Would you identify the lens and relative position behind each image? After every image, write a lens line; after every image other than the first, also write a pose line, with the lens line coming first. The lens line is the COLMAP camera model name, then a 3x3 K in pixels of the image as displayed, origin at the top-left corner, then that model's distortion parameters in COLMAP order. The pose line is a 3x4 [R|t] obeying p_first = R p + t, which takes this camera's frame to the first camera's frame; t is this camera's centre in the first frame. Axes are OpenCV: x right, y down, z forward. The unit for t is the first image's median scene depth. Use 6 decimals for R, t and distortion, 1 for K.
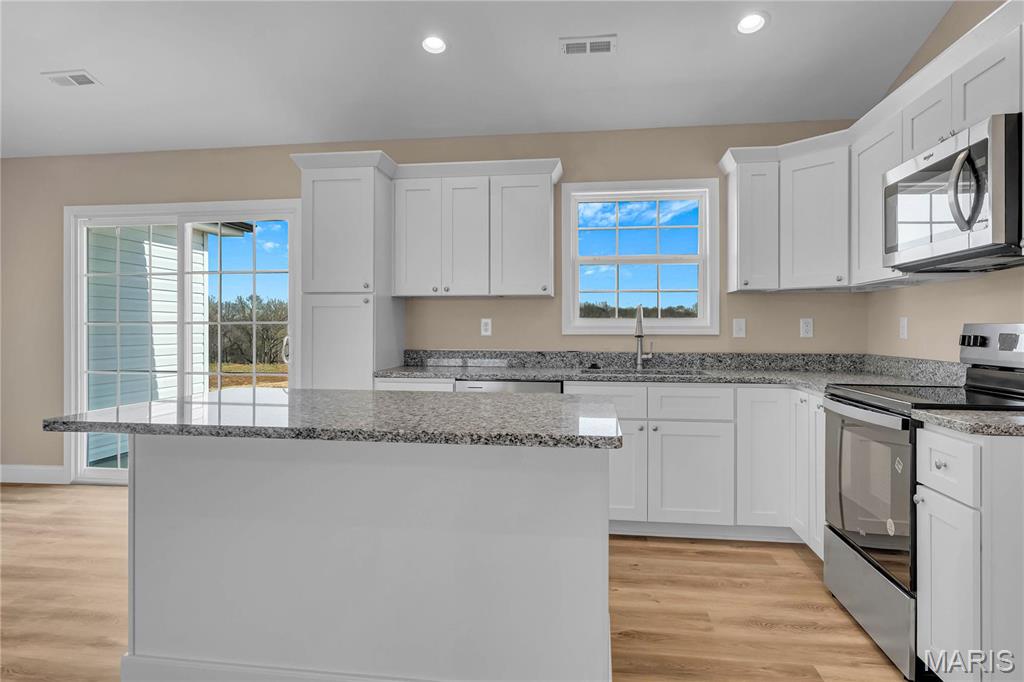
lens RADIAL K [[616.5, 0, 509.1], [0, 616.5, 330.6], [0, 0, 1]] dist [0.000261, 0.000030]
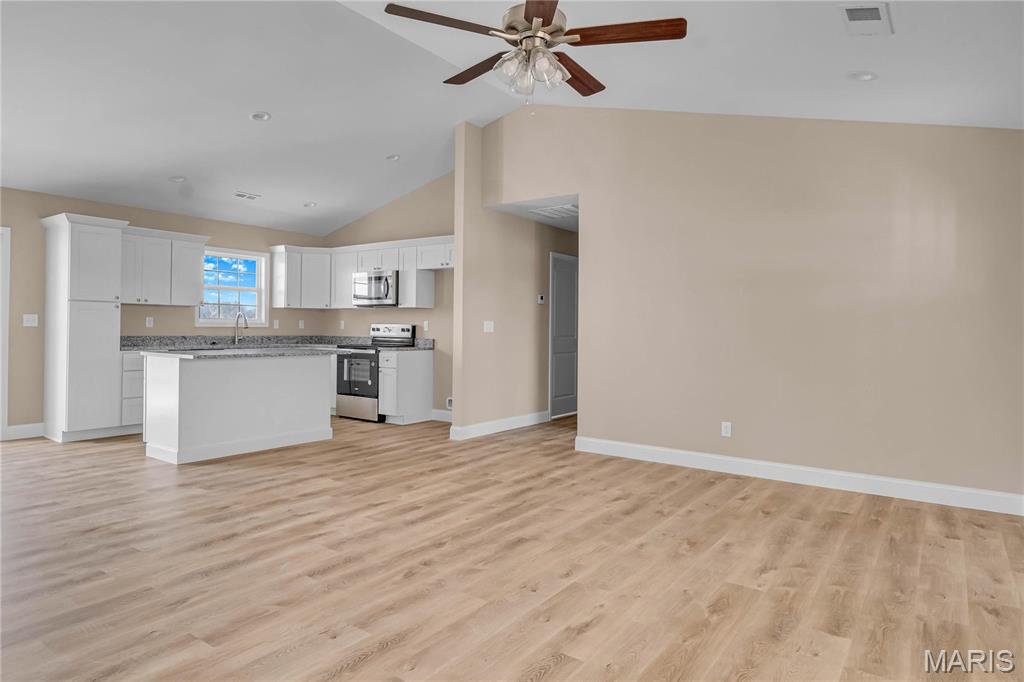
lens RADIAL K [[616.5, 0, 505.5], [0, 616.5, 332.5], [0, 0, 1]] dist [0.000261, 0.000030]
pose [[0.458138, -0.003448, 0.888874, -1.187507], [-0.008334, 0.999932, 0.008174, 0.001270], [-0.888842, -0.011153, 0.458078, -0.709173]]
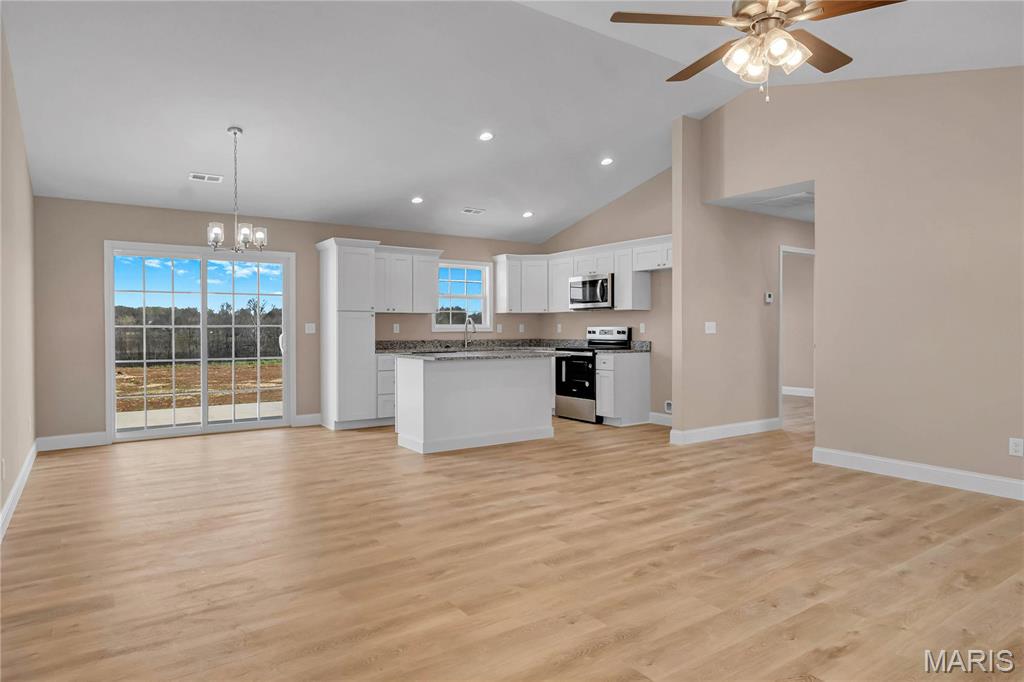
lens RADIAL K [[616.5, 0, 501.6], [0, 616.5, 341.3], [0, 0, 1]] dist [0.000261, 0.000030]
pose [[0.731416, -0.017253, 0.681713, -1.208925], [0.006143, 0.999806, 0.018713, 0.000934], [-0.681903, -0.009499, 0.731381, -0.704084]]
